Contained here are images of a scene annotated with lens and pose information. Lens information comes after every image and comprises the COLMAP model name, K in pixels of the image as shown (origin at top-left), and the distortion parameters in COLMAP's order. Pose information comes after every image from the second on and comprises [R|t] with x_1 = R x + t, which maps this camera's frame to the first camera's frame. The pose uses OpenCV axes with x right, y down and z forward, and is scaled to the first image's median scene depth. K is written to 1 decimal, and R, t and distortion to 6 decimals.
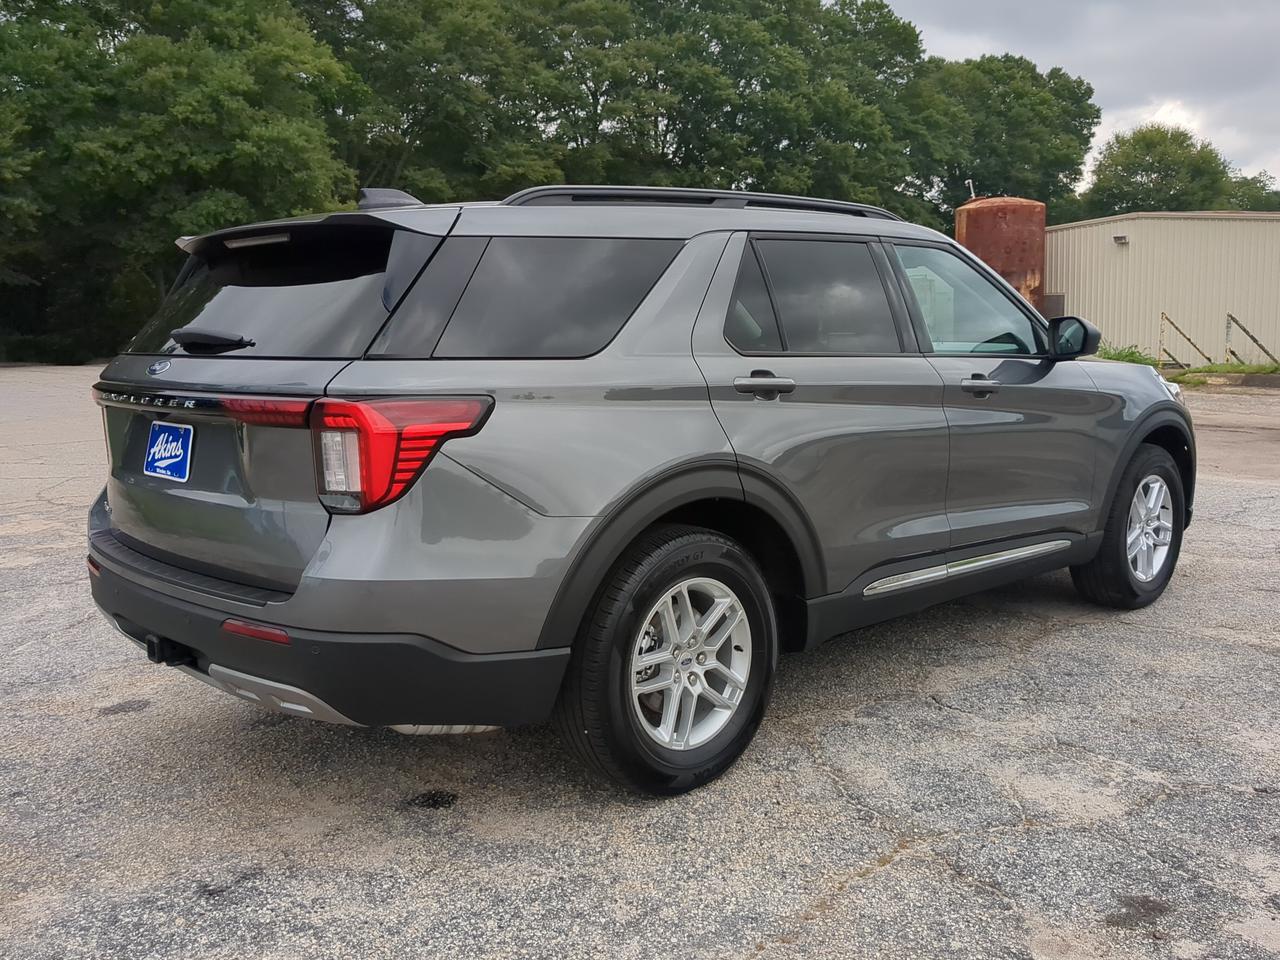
lens RADIAL K [[1156.3, 0, 640.1], [0, 1156.3, 480.1], [0, 0, 1]] dist [0.052829, -0.096012]
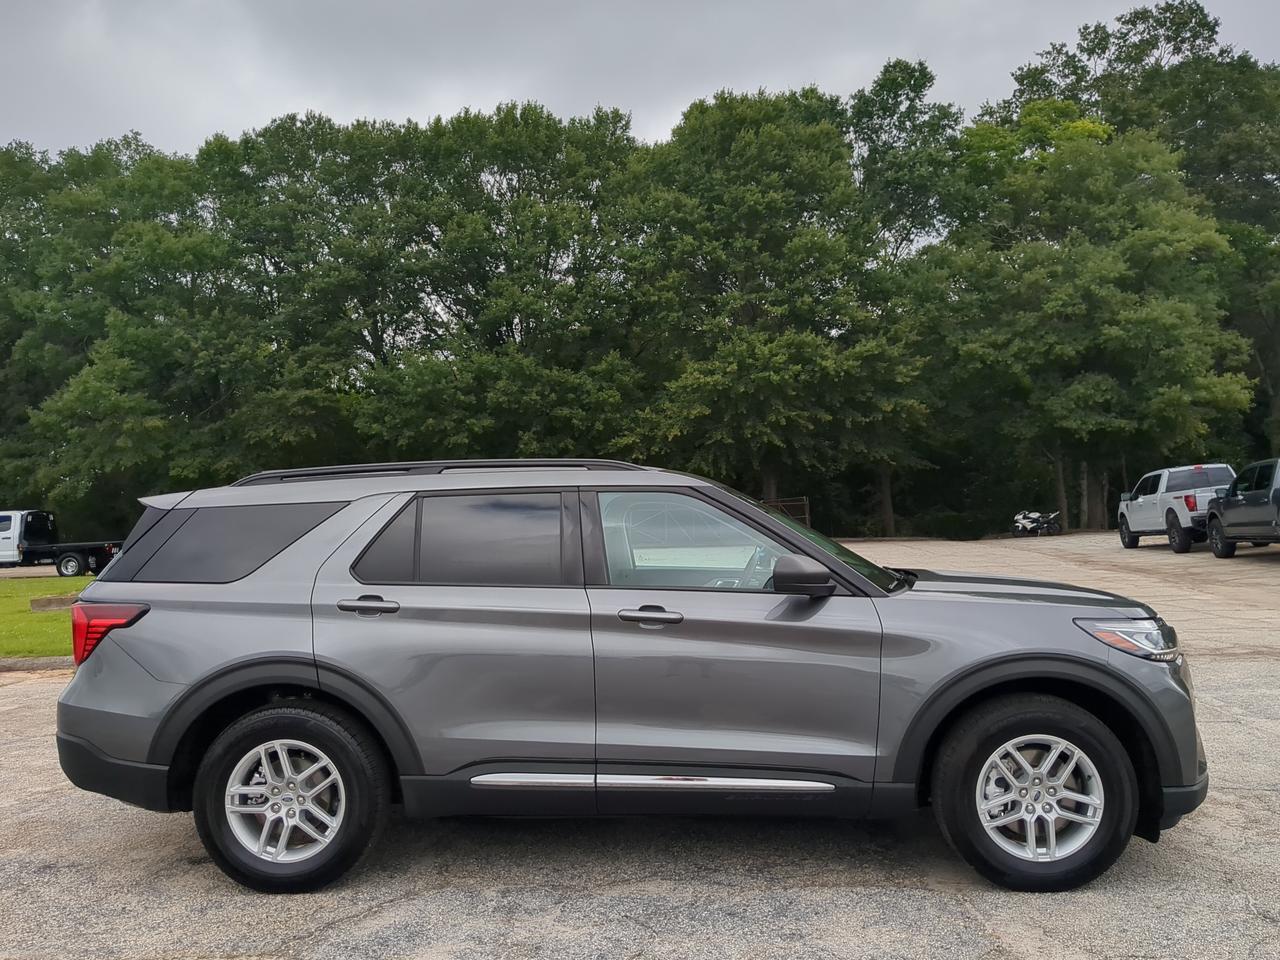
lens RADIAL K [[1156.3, 0, 640.1], [0, 1156.3, 480.1], [0, 0, 1]] dist [0.052829, -0.096012]
pose [[0.691373, -0.018379, -0.722264, 0.110731], [-0.087861, 0.990118, -0.109299, -0.009053], [0.717135, 0.139025, 0.682927, 0.022719]]
